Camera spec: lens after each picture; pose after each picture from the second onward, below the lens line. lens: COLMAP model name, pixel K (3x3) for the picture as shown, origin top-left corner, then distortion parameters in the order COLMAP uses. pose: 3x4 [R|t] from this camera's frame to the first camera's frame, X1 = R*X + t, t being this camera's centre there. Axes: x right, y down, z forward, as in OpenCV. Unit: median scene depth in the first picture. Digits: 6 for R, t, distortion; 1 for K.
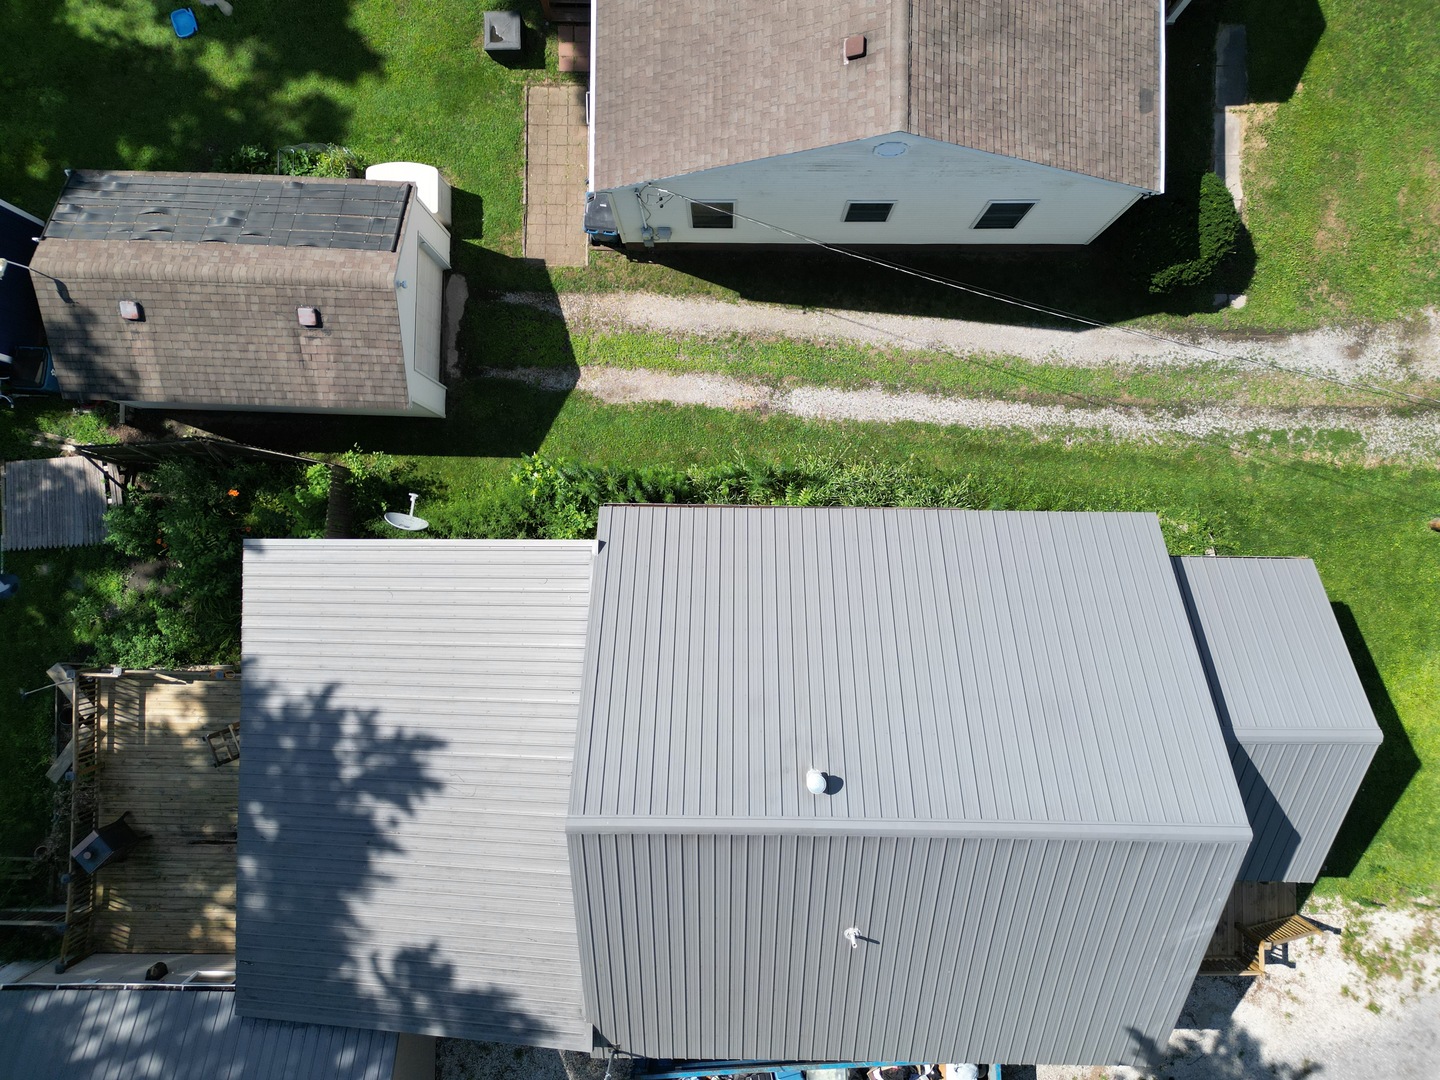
lens RADIAL K [[1001.0, 0, 720.0], [0, 1001.0, 540.0], [0, 0, 1]] dist [0.001386, -0.000347]
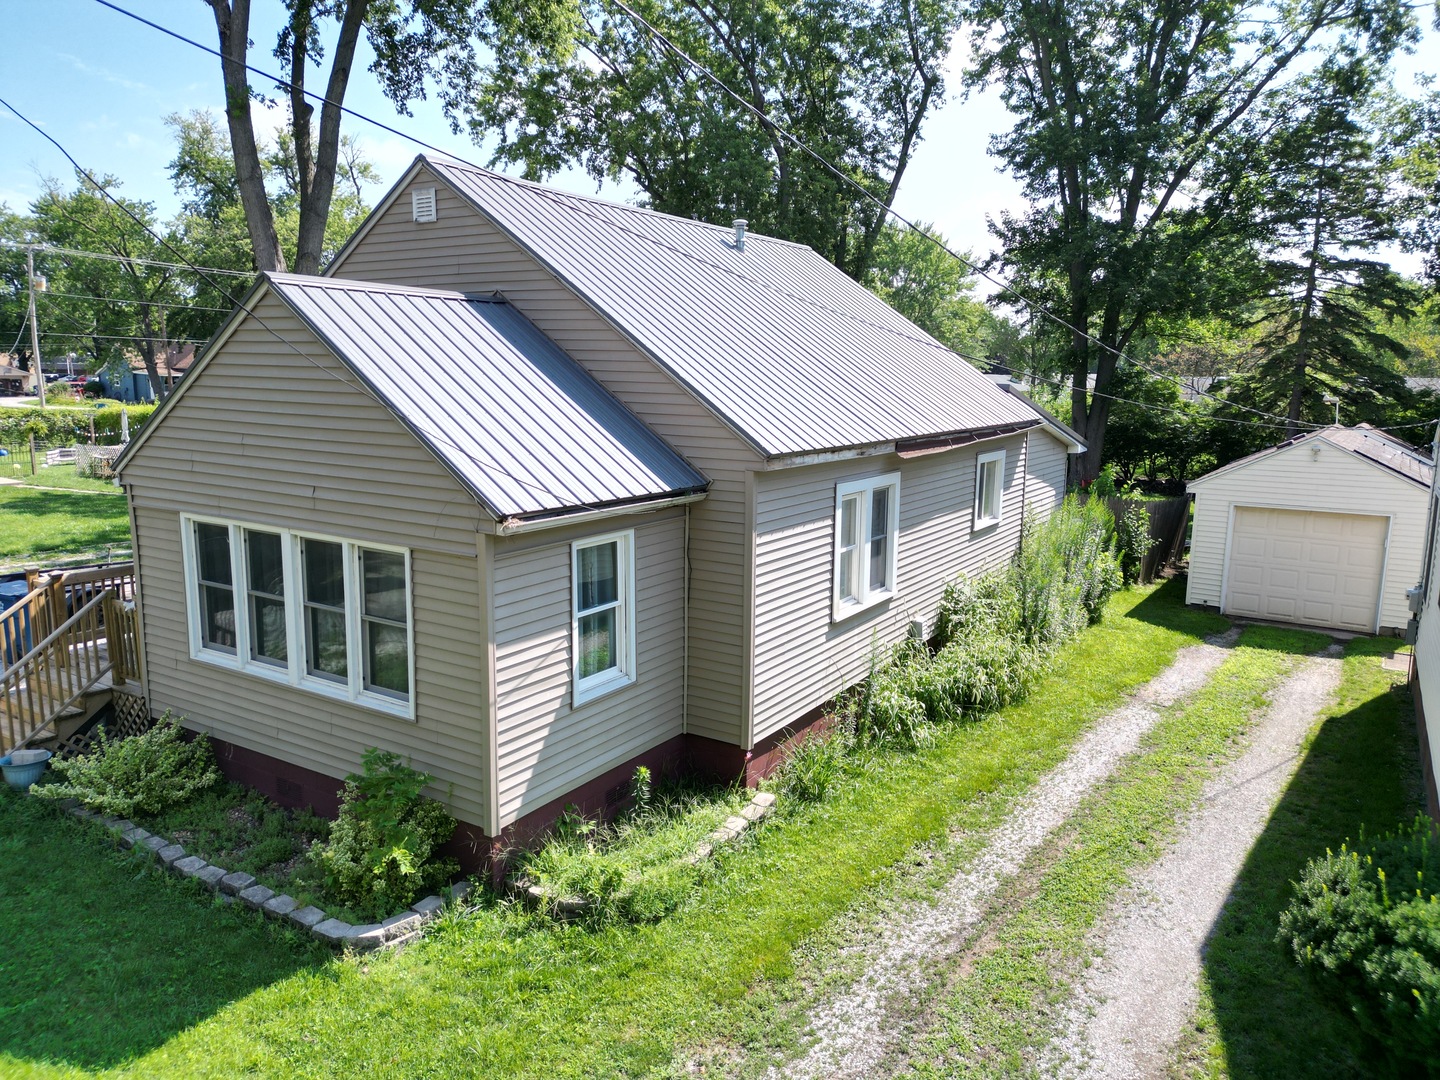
lens RADIAL K [[1001.0, 0, 720.0], [0, 1001.0, 540.0], [0, 0, 1]] dist [0.001386, -0.000347]
pose [[-0.529030, 0.143147, -0.836442, 0.752944], [-0.846515, -0.019926, 0.531991, -0.253263], [0.059486, 0.989501, 0.131718, 0.789644]]
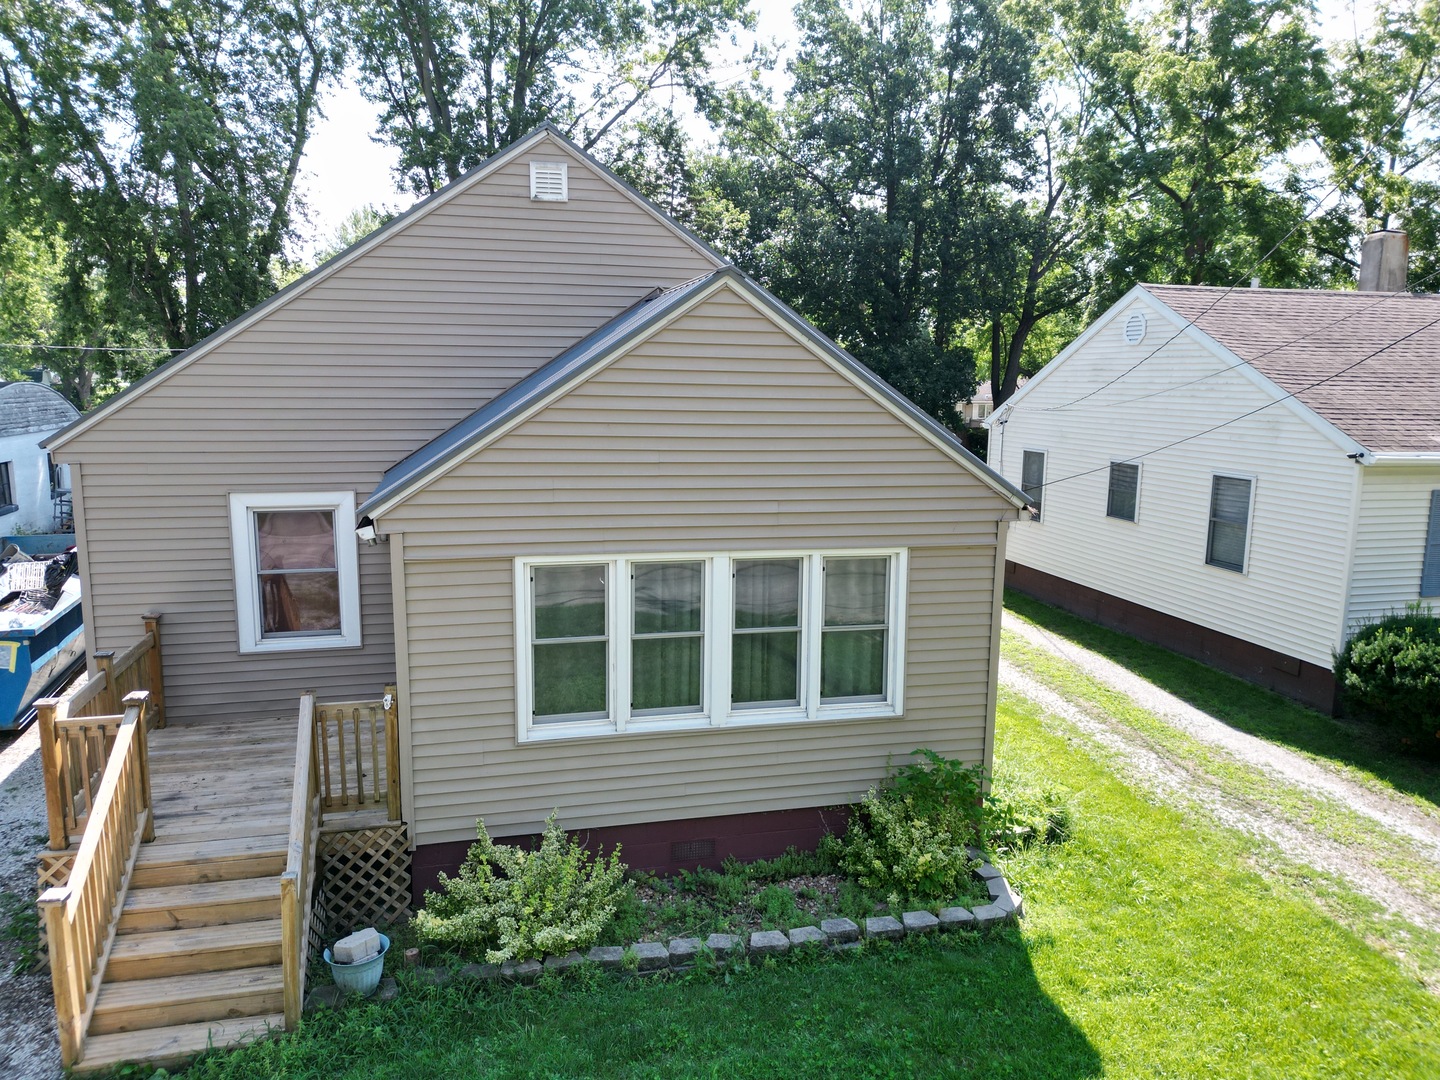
lens RADIAL K [[1001.0, 0, 720.0], [0, 1001.0, 540.0], [0, 0, 1]] dist [0.001386, -0.000347]
pose [[0.225553, 0.172987, -0.958750, 0.859760], [-0.972144, 0.104348, -0.209877, 0.222379], [0.063738, 0.979381, 0.191704, 0.751698]]
